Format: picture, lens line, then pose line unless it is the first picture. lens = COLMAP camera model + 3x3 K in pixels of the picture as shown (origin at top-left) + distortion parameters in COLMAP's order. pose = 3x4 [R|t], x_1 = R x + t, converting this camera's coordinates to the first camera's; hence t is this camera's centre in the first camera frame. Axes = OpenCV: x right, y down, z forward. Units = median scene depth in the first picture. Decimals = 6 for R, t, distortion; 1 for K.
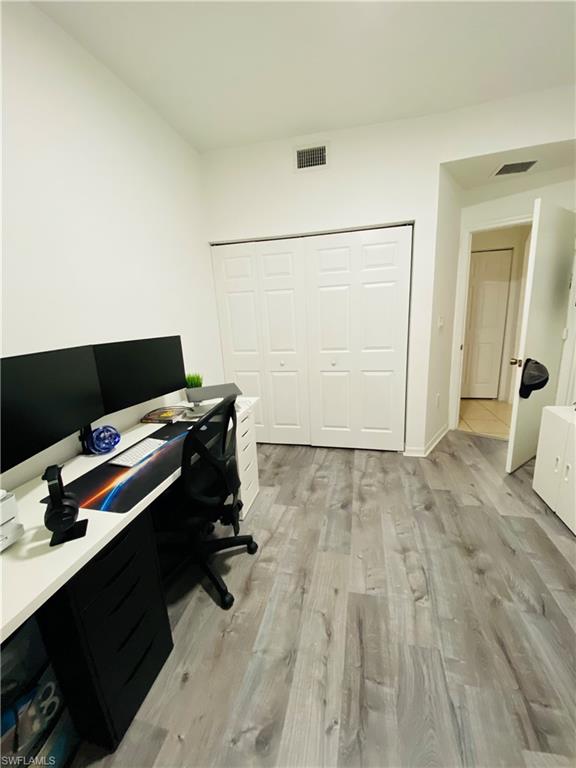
lens RADIAL K [[310.6, 0, 292.2], [0, 310.6, 380.6], [0, 0, 1]] dist [-0.040257, -0.002151]
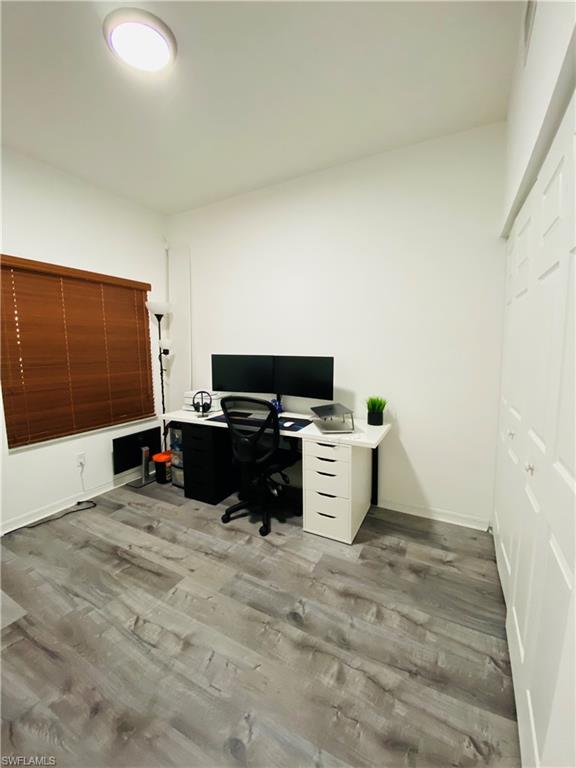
lens RADIAL K [[310.6, 0, 296.2], [0, 310.6, 384.8], [0, 0, 1]] dist [-0.040257, -0.002151]
pose [[-0.253774, 0.180324, -0.950306, 0.993422], [-0.206357, 0.949757, 0.235326, -0.356151], [0.944995, 0.255822, -0.203812, 1.361658]]
